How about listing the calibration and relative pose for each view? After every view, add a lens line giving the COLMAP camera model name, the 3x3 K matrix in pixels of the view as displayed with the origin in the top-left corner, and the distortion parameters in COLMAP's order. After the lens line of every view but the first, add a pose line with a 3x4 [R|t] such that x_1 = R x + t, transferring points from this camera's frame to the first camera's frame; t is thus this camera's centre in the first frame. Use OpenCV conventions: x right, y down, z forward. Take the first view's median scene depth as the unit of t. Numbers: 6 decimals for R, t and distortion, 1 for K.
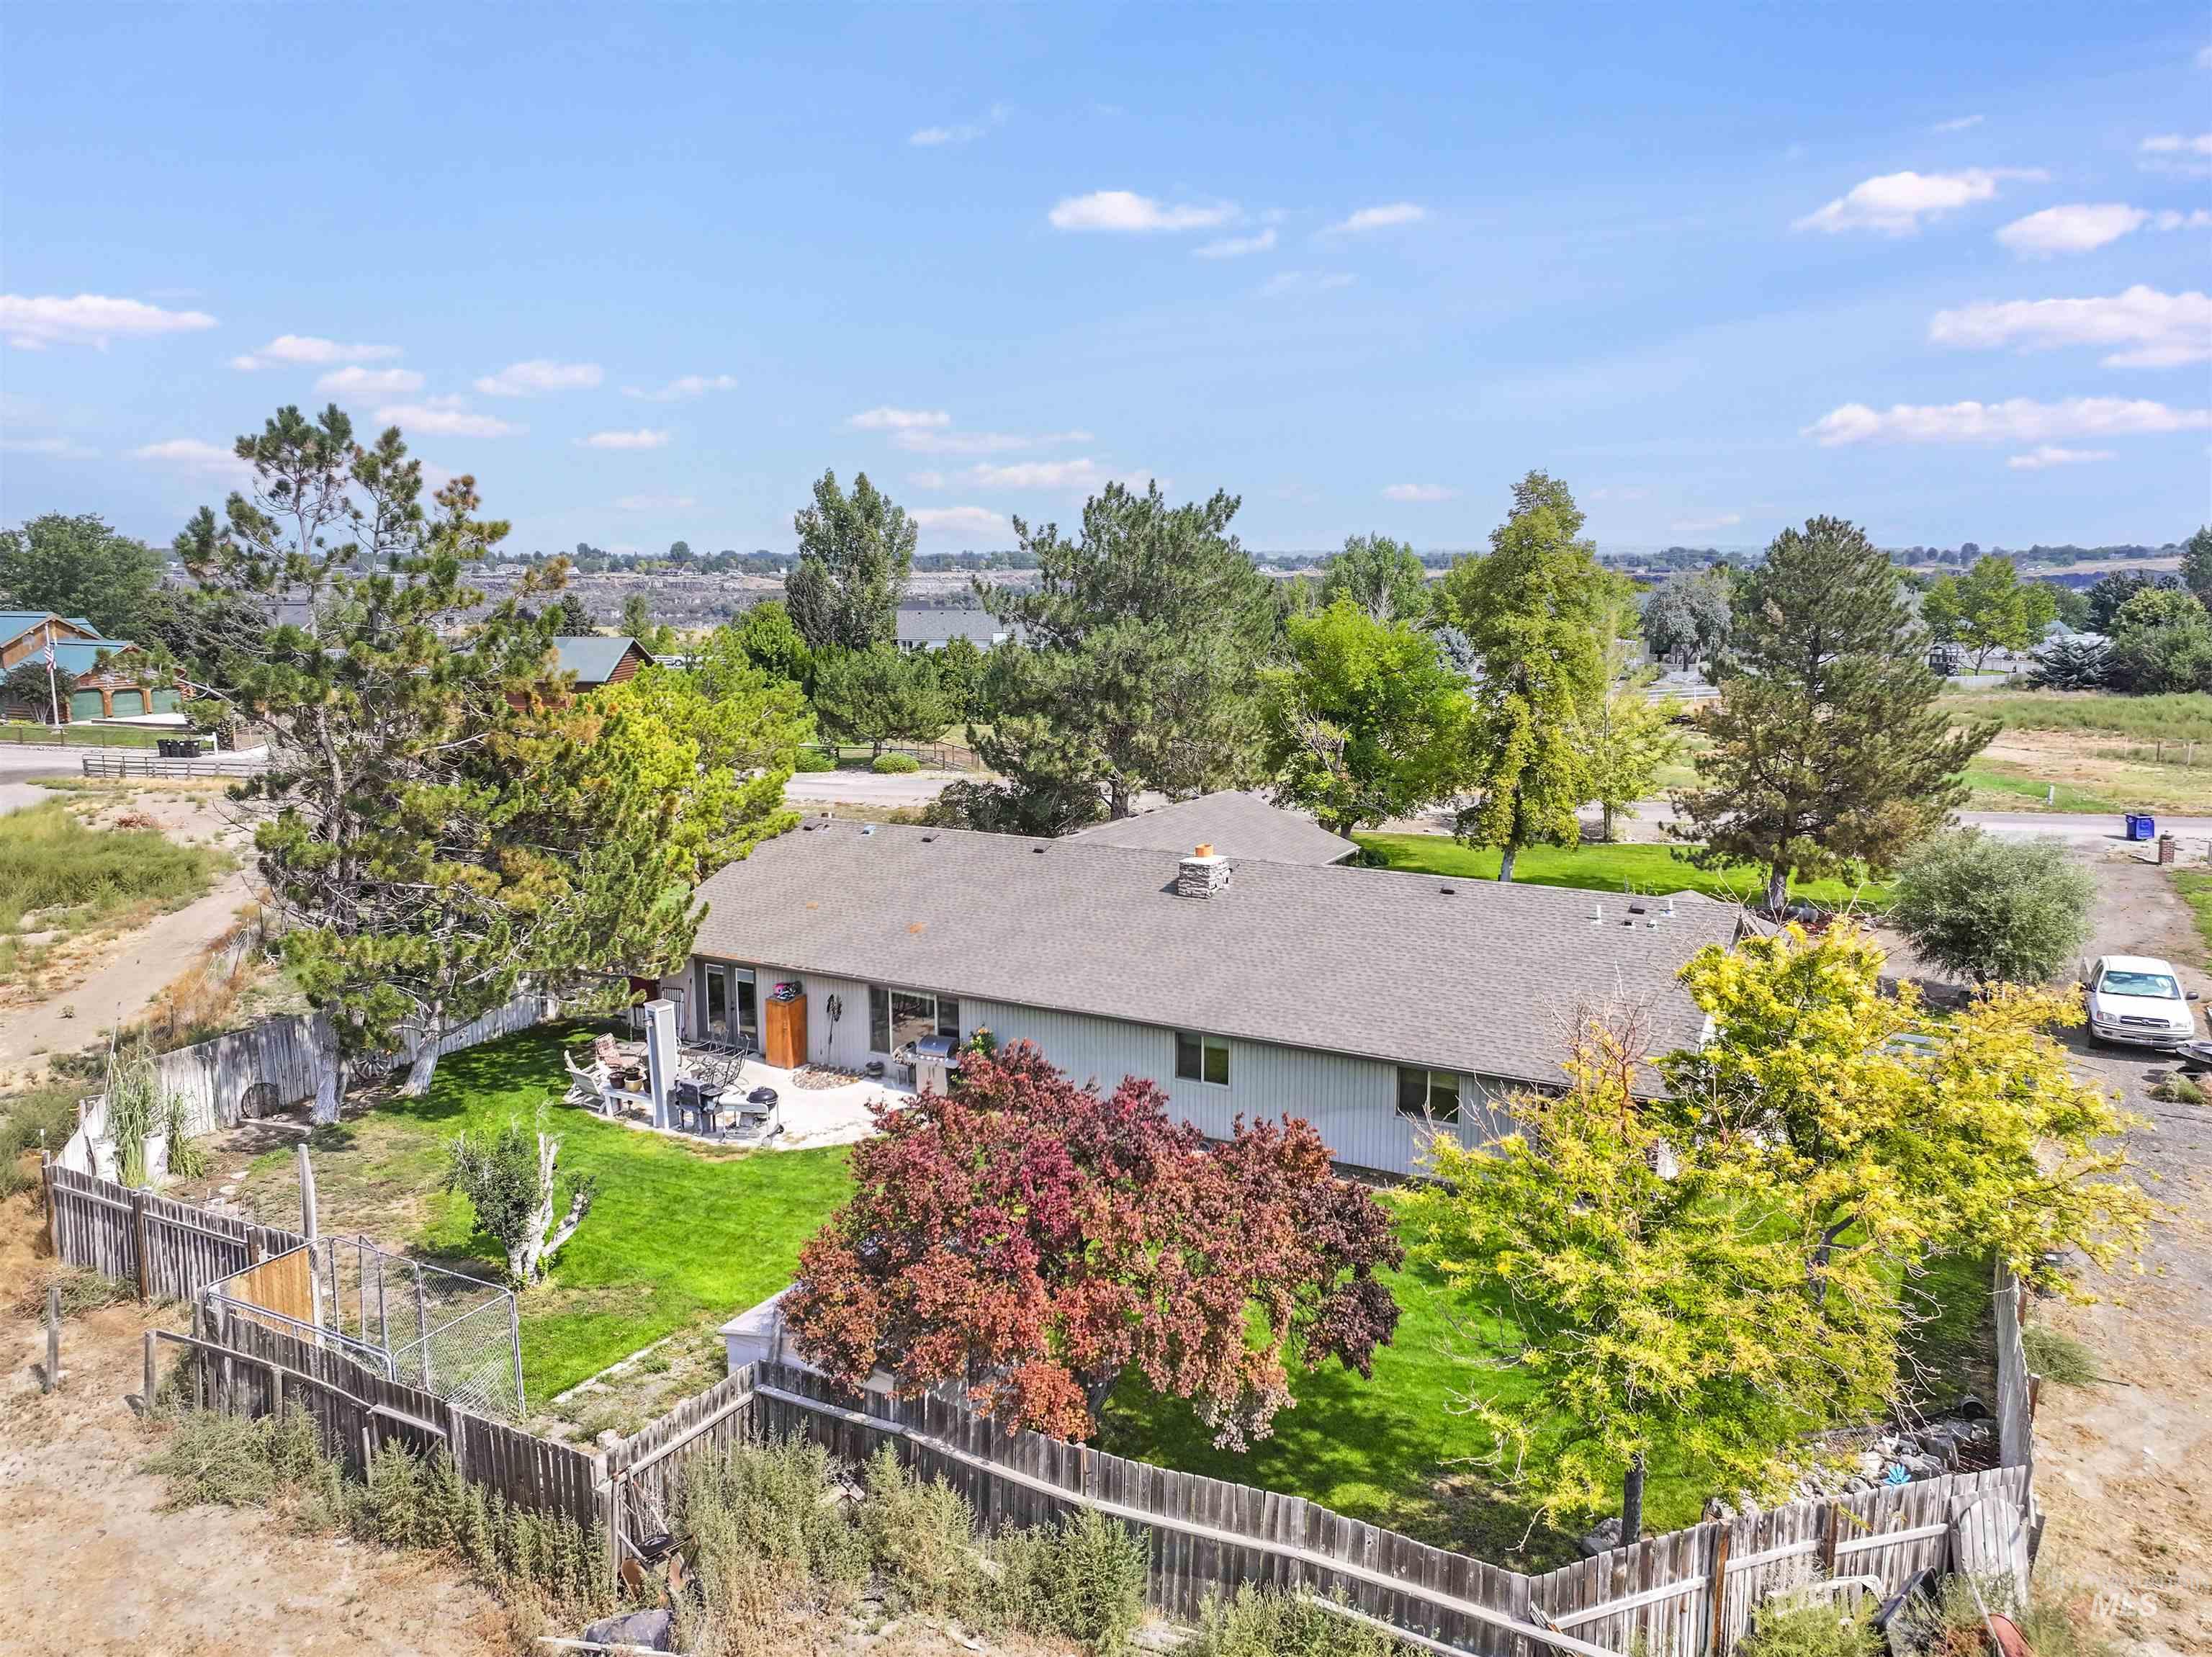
lens RADIAL K [[1553.8, 0, 1168.2], [0, 1553.8, 875.1], [0, 0, 1]] dist [-0.002782, 0.017459]
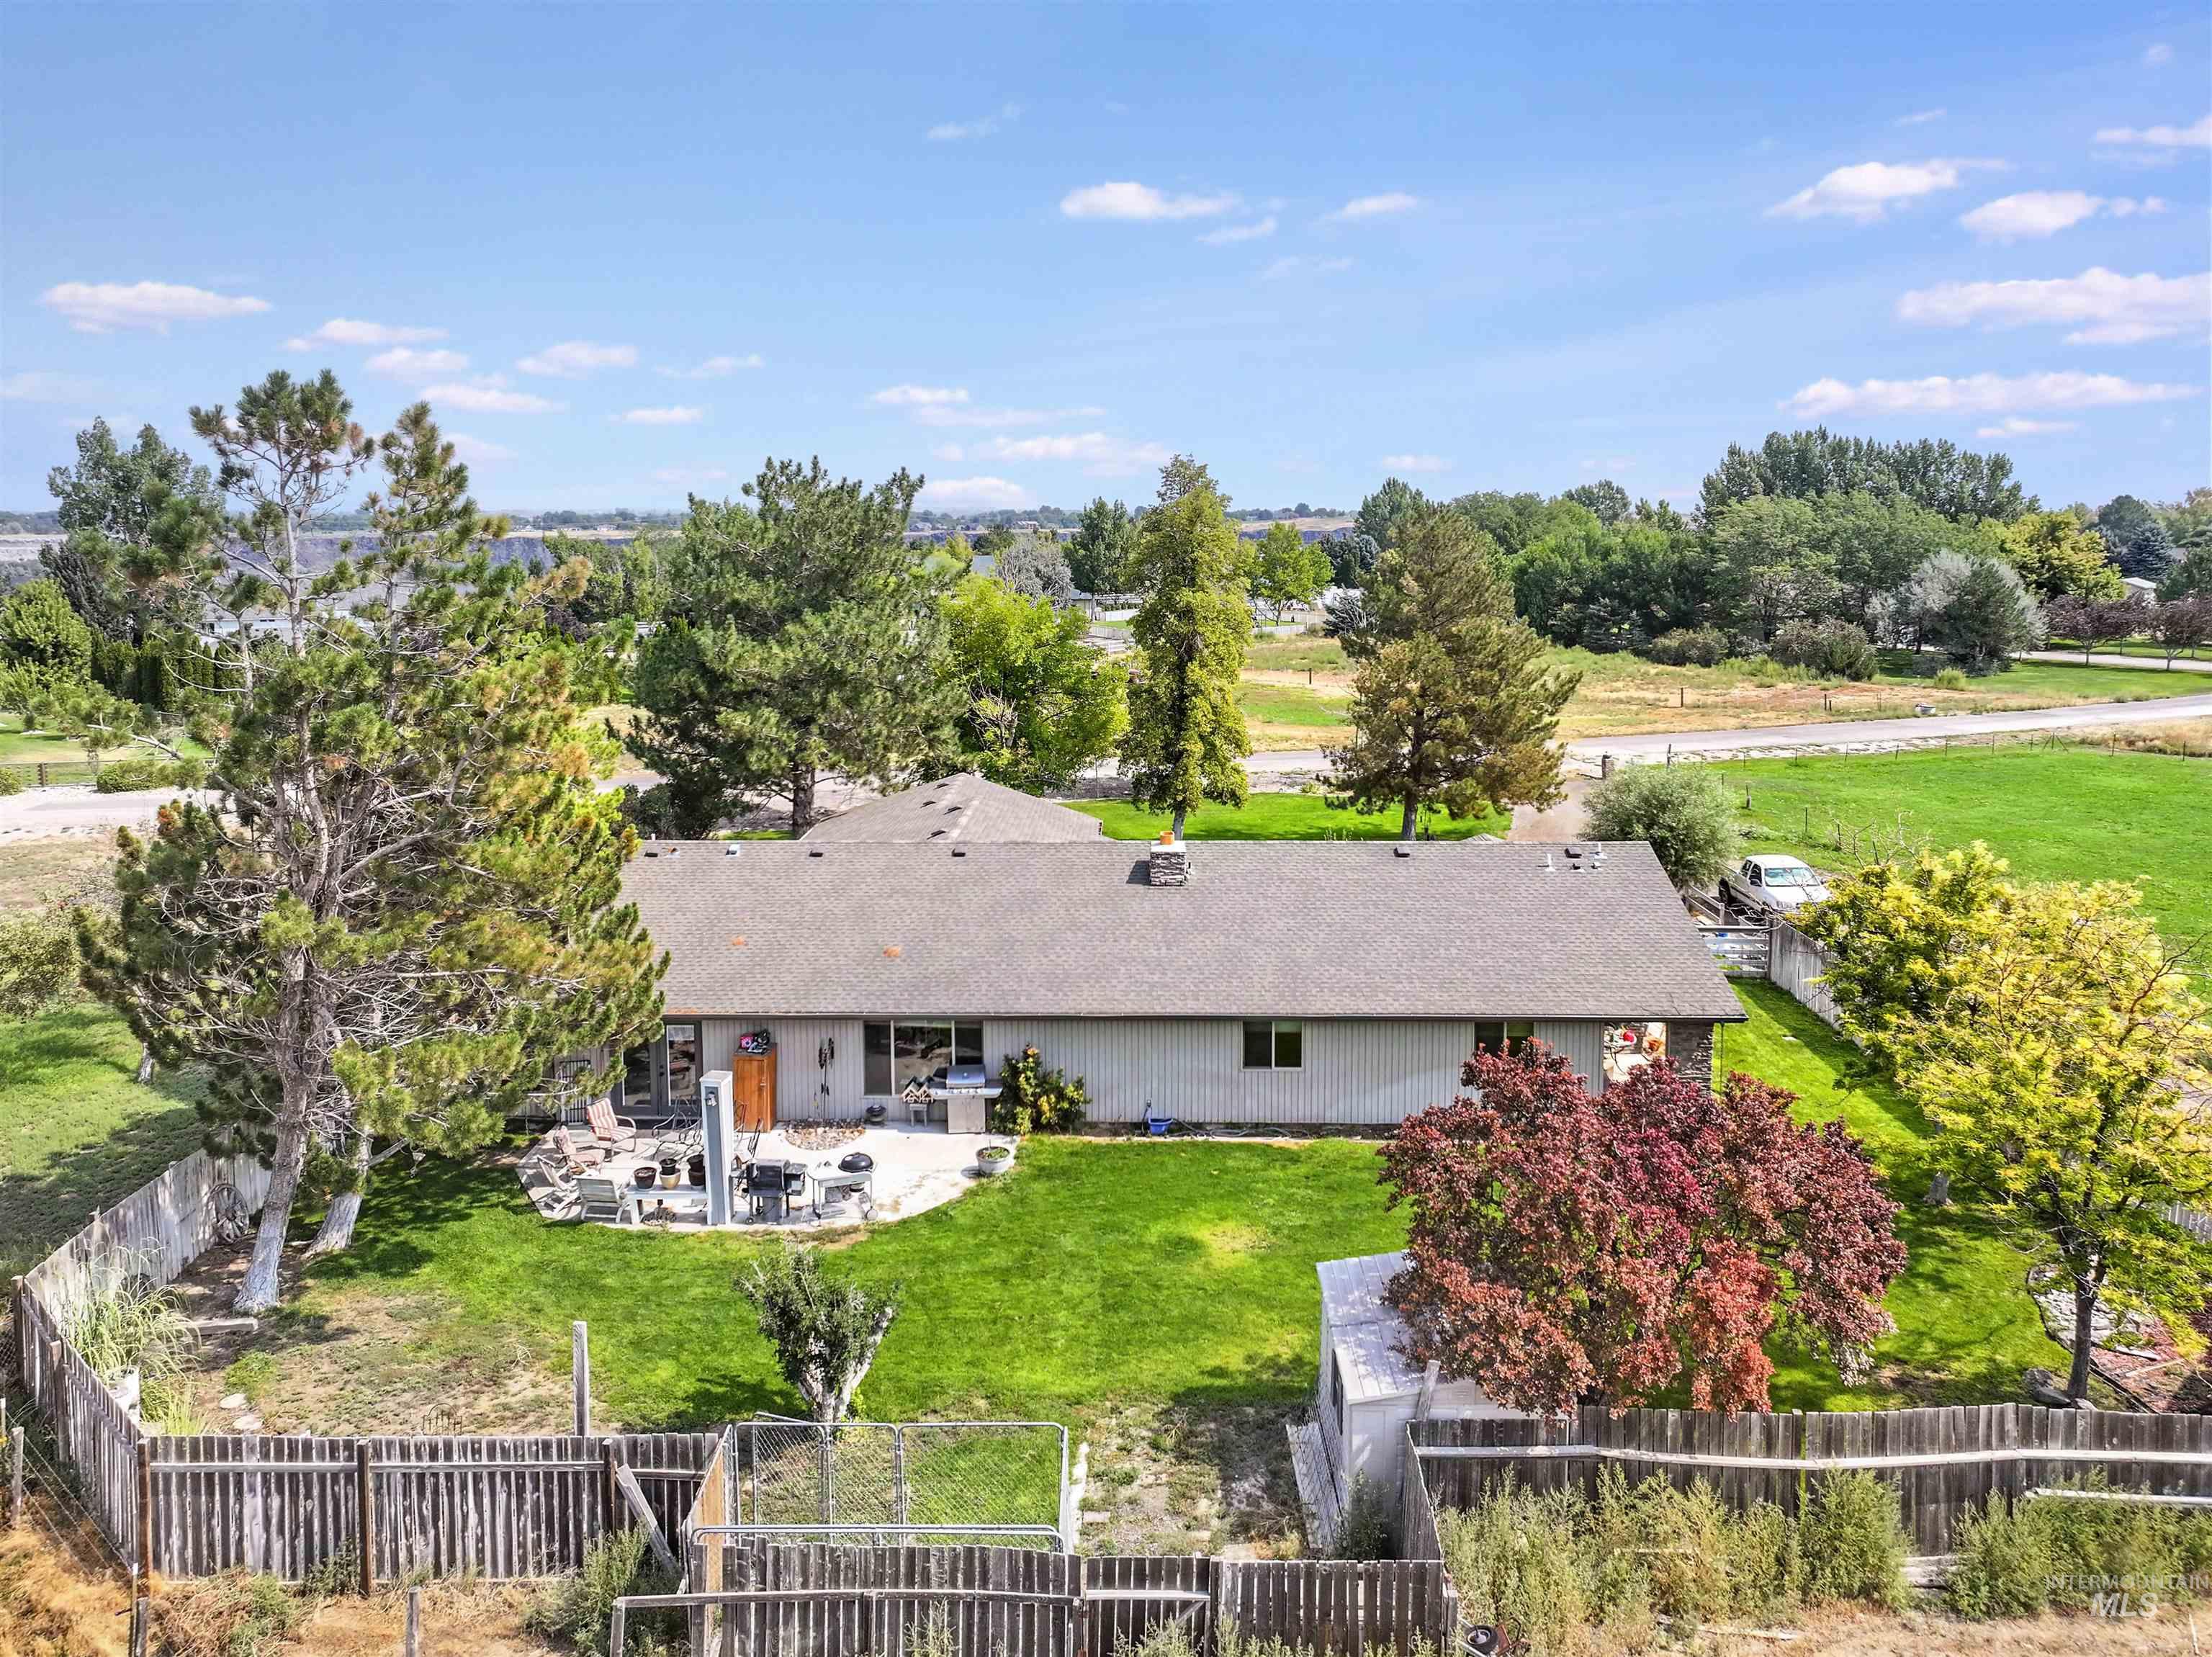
lens RADIAL K [[1553.8, 0, 1124.8], [0, 1553.8, 828.8], [0, 0, 1]] dist [-0.002782, 0.017459]
pose [[0.891194, -0.089993, 0.444606, -0.473837], [0.092137, 0.995604, 0.016837, -0.043821], [-0.444167, 0.025959, 0.895568, 0.137319]]
